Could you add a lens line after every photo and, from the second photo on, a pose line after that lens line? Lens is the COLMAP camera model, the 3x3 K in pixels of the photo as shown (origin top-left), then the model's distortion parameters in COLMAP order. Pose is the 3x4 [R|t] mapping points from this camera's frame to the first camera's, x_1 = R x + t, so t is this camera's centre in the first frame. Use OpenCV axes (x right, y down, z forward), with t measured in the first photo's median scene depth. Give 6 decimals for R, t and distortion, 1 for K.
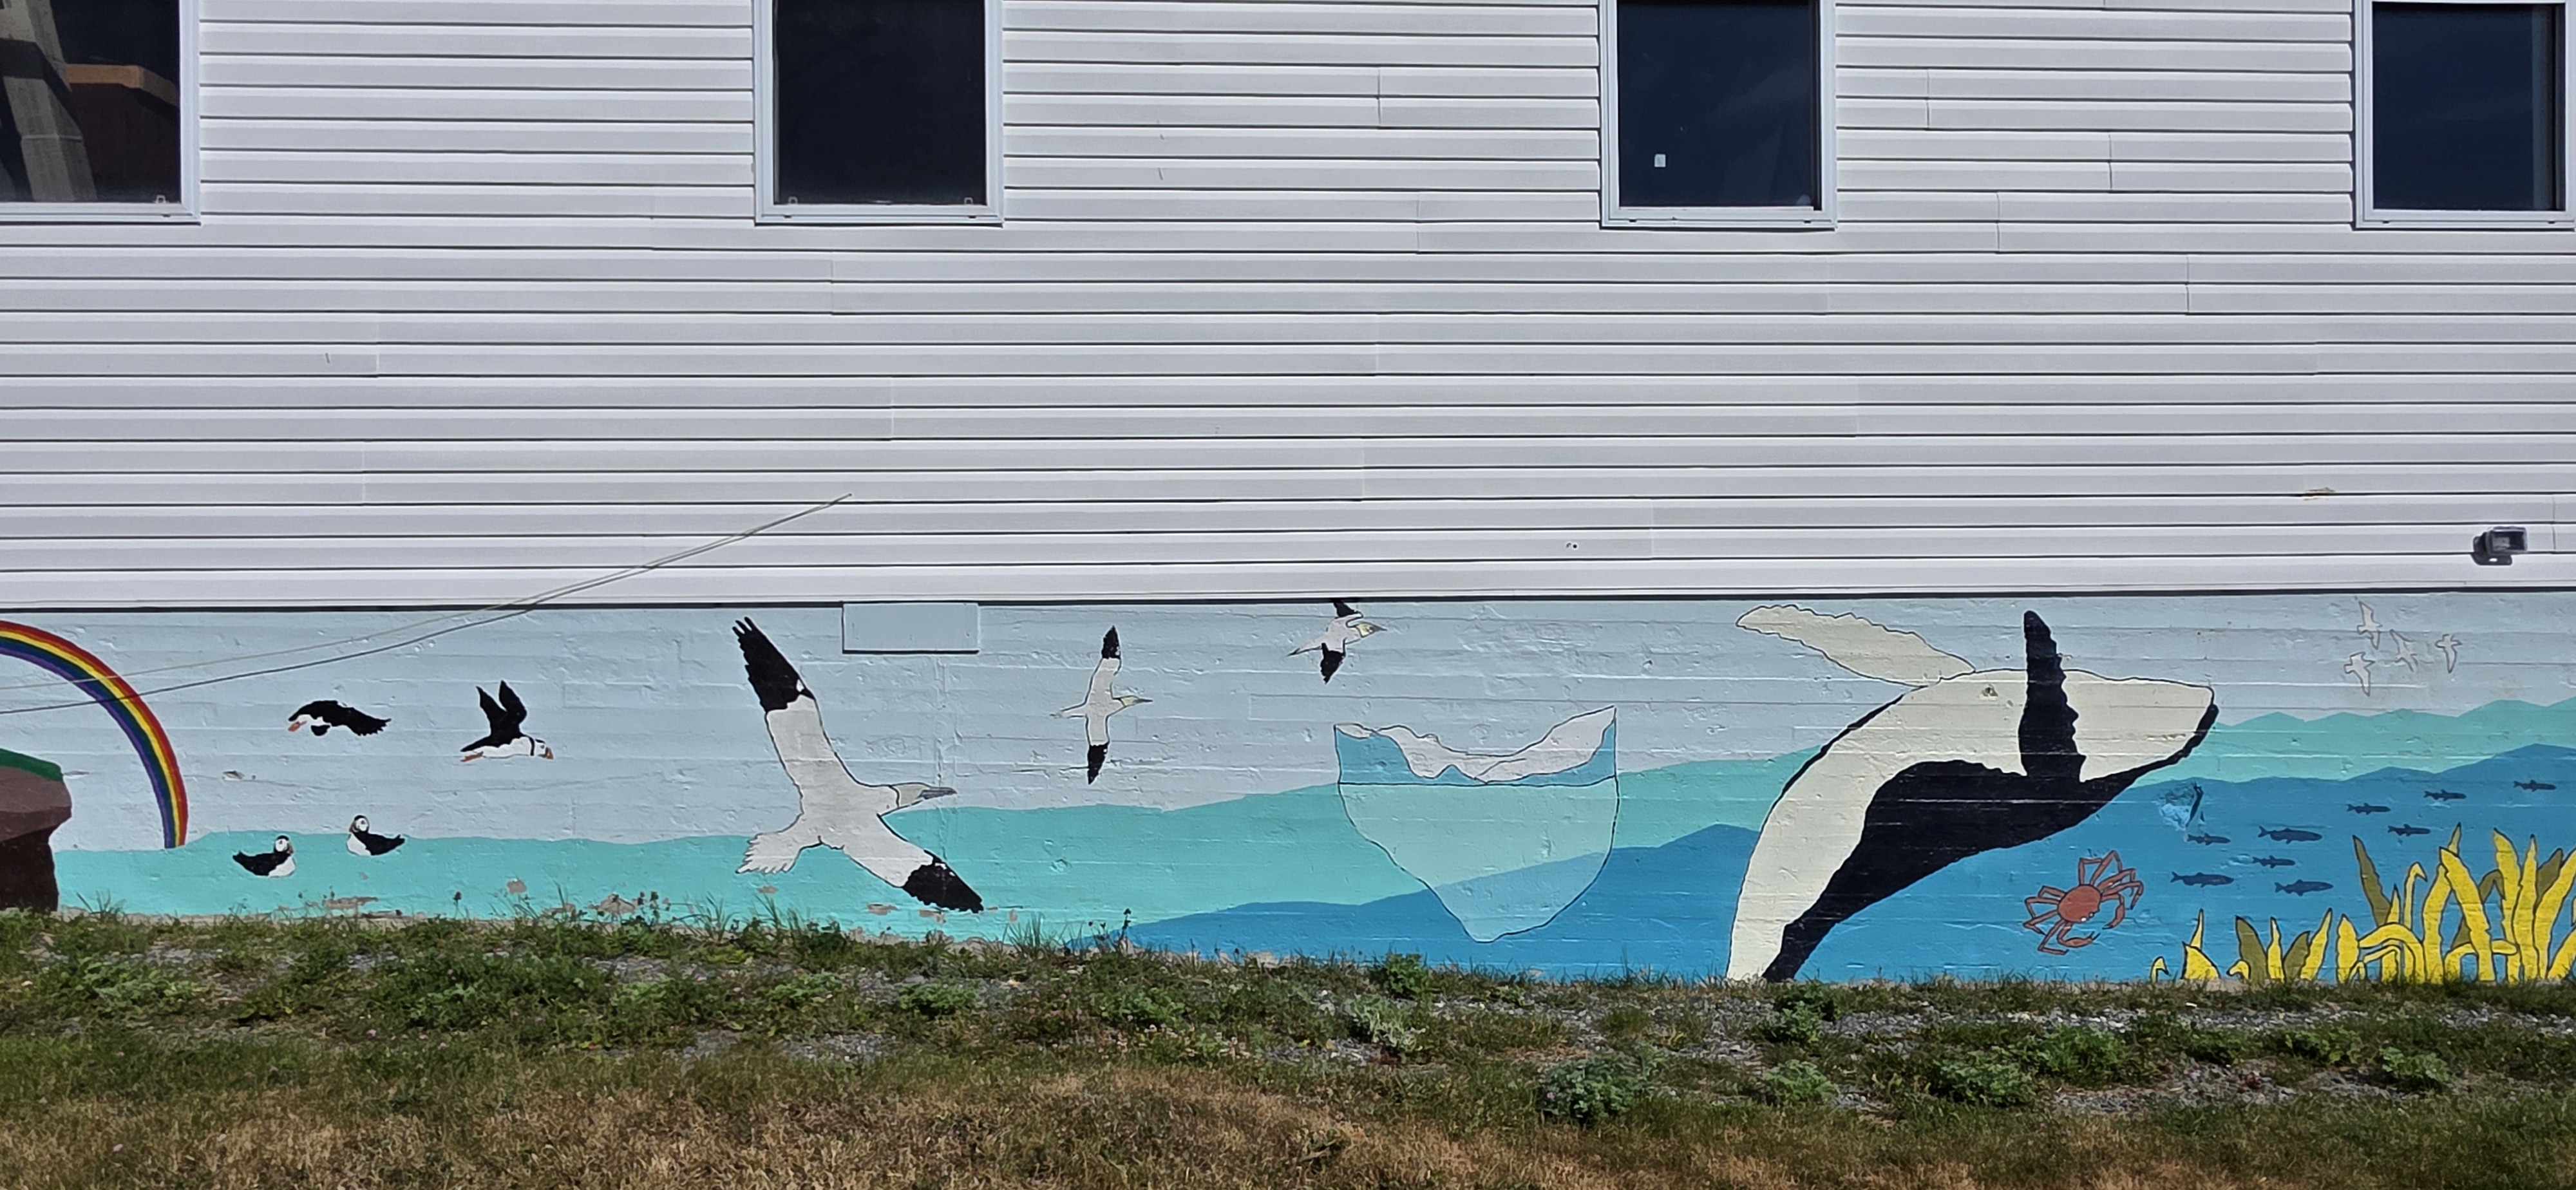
lens RADIAL K [[1419.3, 0, 1288.0], [0, 1419.3, 595.0], [0, 0, 1]] dist [0.002670, 0.000655]
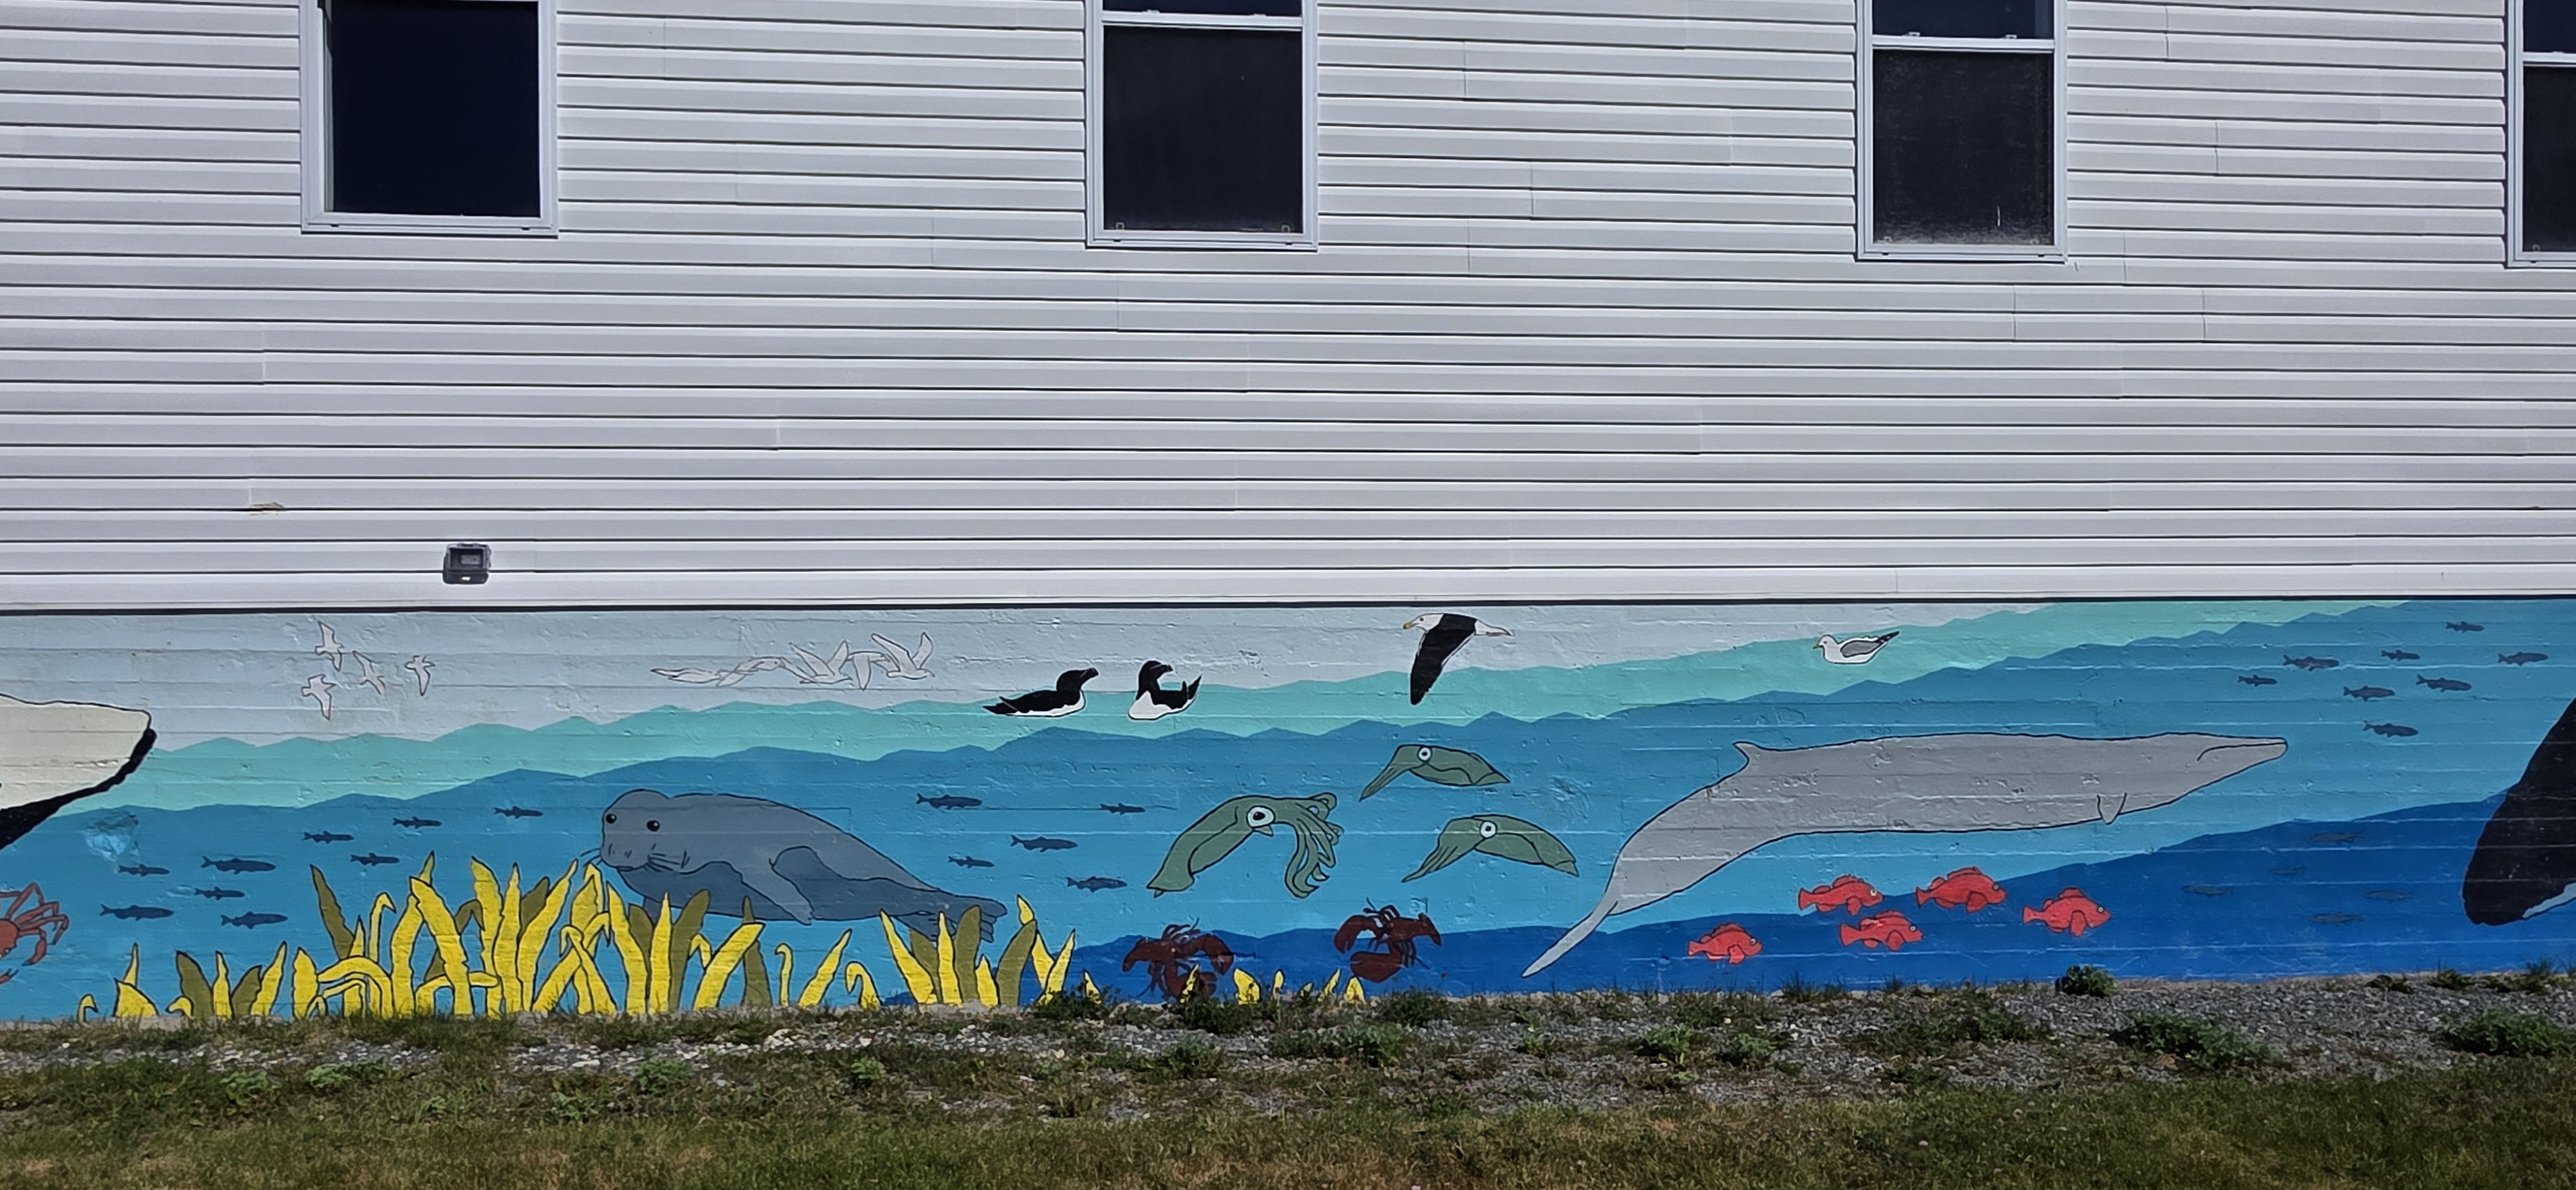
lens RADIAL K [[1360.0, 0, 1288.0], [0, 1360.0, 595.0], [0, 0, 1]] dist [0.002056, -0.001166]
pose [[0.999142, 0.002824, 0.041321, 1.366474], [-0.002624, 0.999984, -0.004915, -0.010402], [-0.041335, 0.004802, 0.999134, 0.053937]]
